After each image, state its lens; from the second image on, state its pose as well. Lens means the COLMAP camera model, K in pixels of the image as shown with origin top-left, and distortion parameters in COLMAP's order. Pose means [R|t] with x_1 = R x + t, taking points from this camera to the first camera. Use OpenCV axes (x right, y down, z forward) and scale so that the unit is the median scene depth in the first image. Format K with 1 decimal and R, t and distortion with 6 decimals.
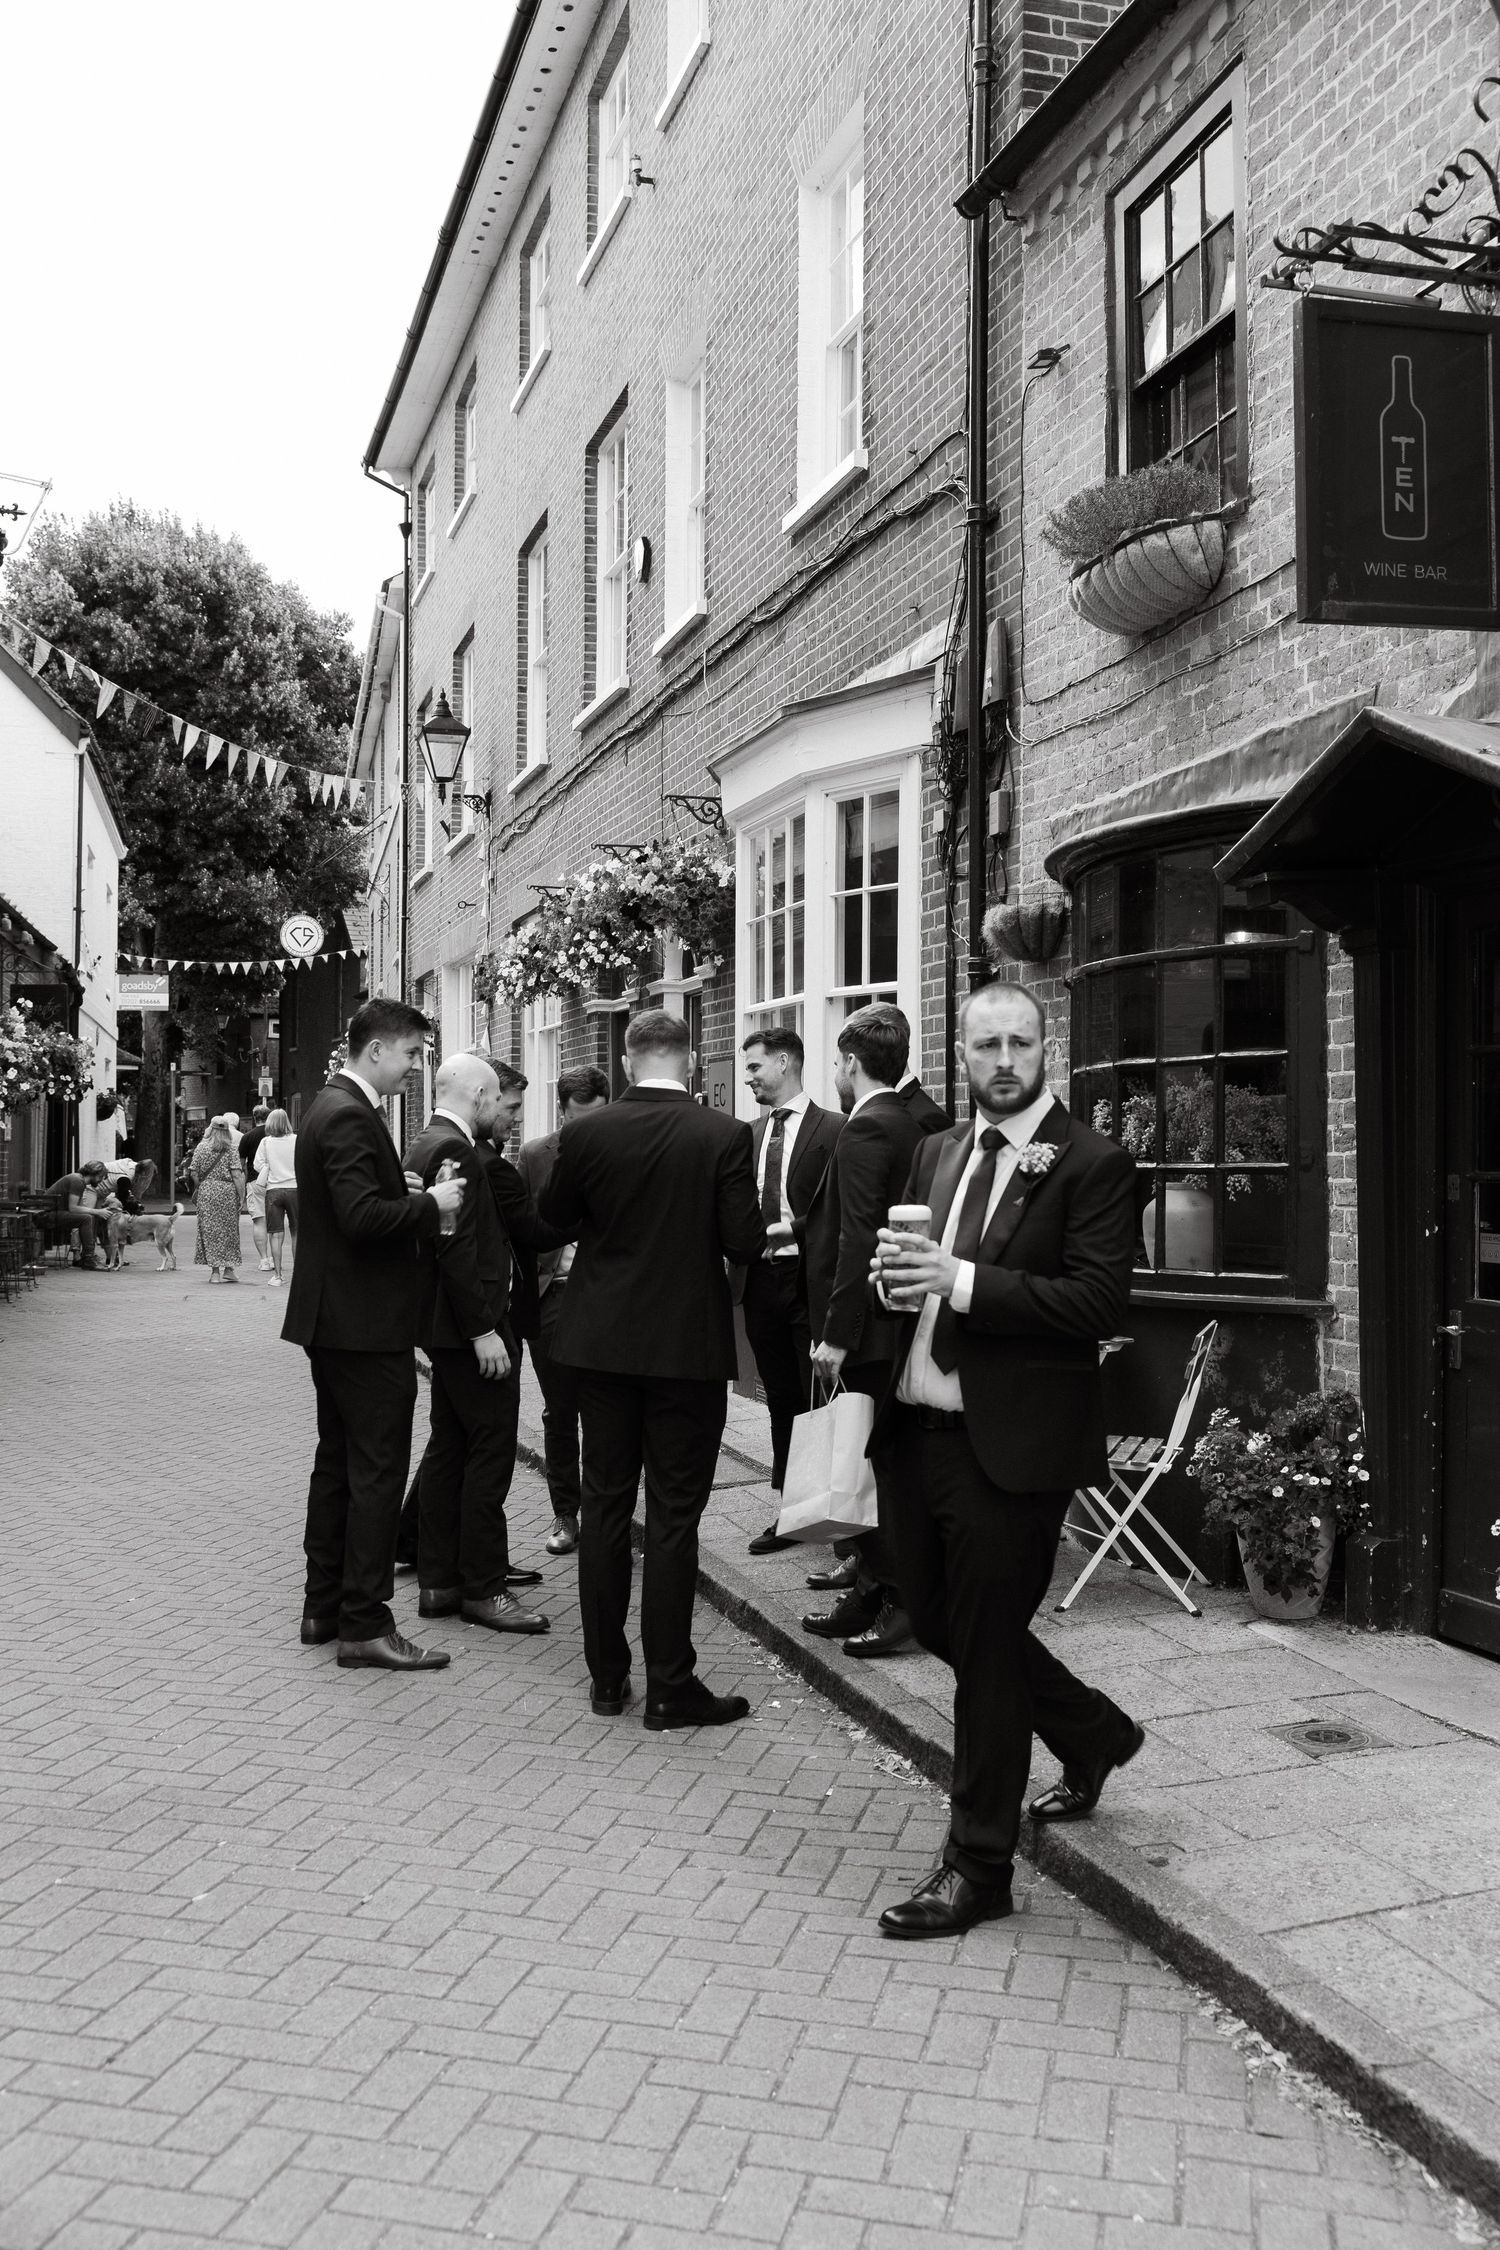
lens RADIAL K [[2133.6, 0, 750.0], [0, 2133.6, 1125.0], [0, 0, 1]] dist [-0.039270, -0.005435]
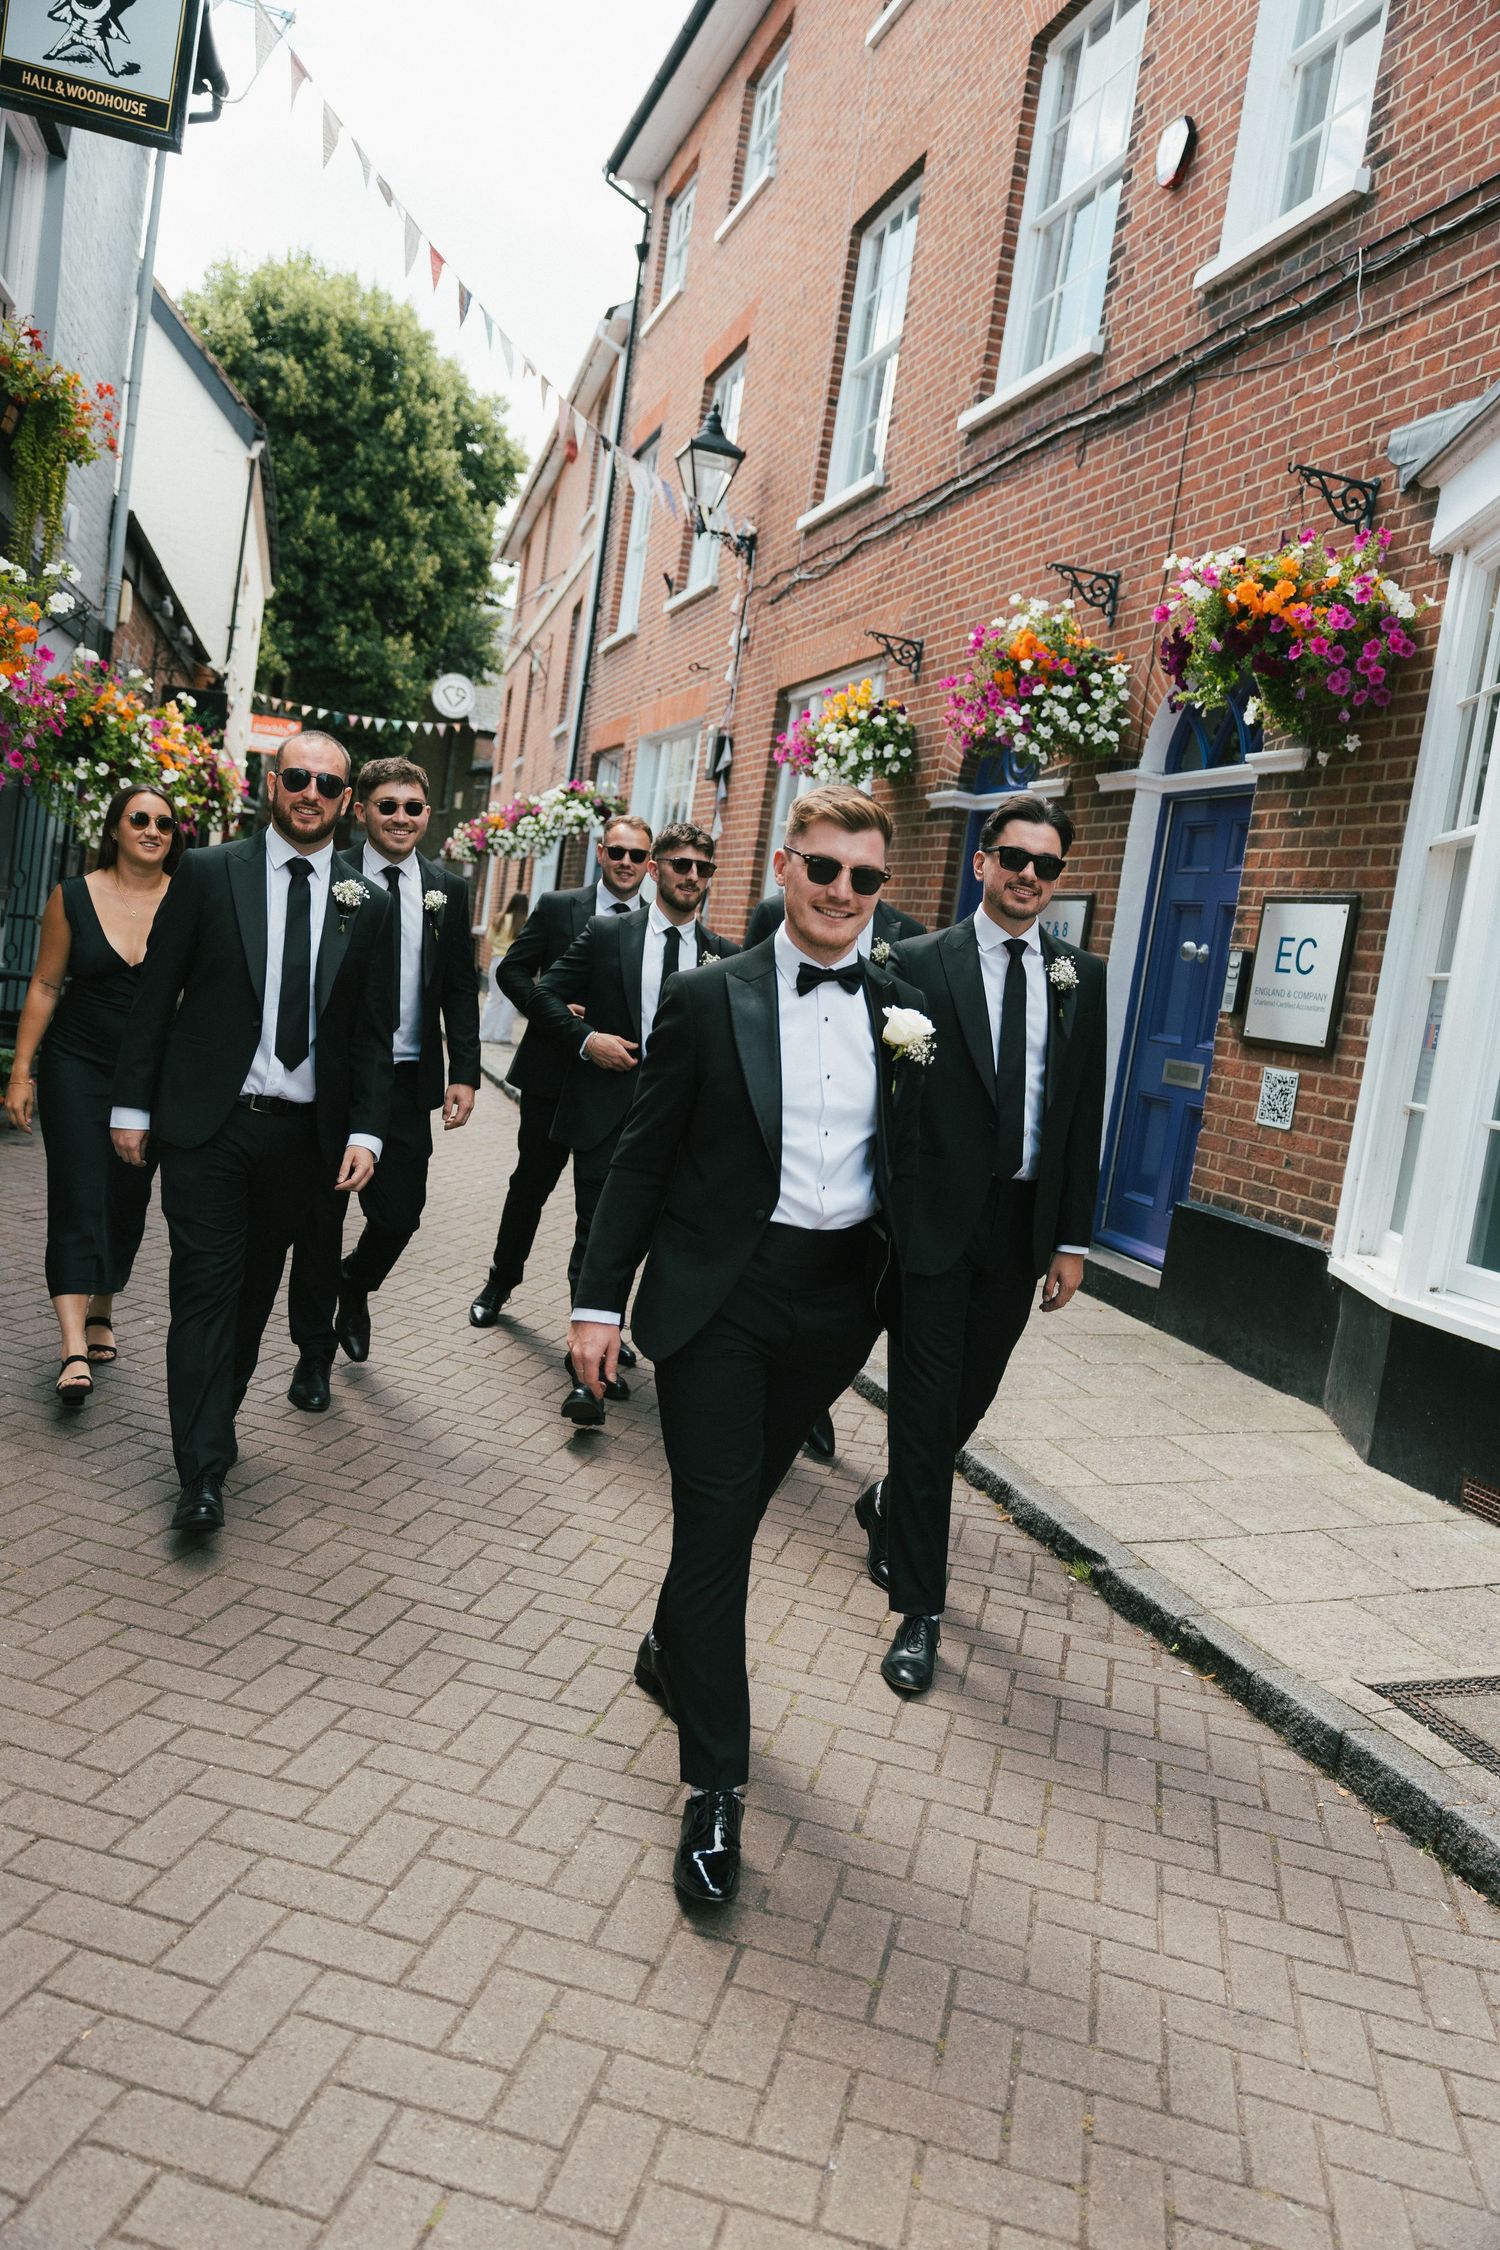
lens RADIAL K [[1864.7, 0, 750.0], [0, 1864.7, 1125.0], [0, 0, 1]] dist [-0.007369, -0.005096]
pose [[0.990255, 0.139127, 0.006221, -0.039915], [-0.139062, 0.985409, 0.098141, 0.000902], [0.007524, -0.098050, 0.995153, 0.100980]]
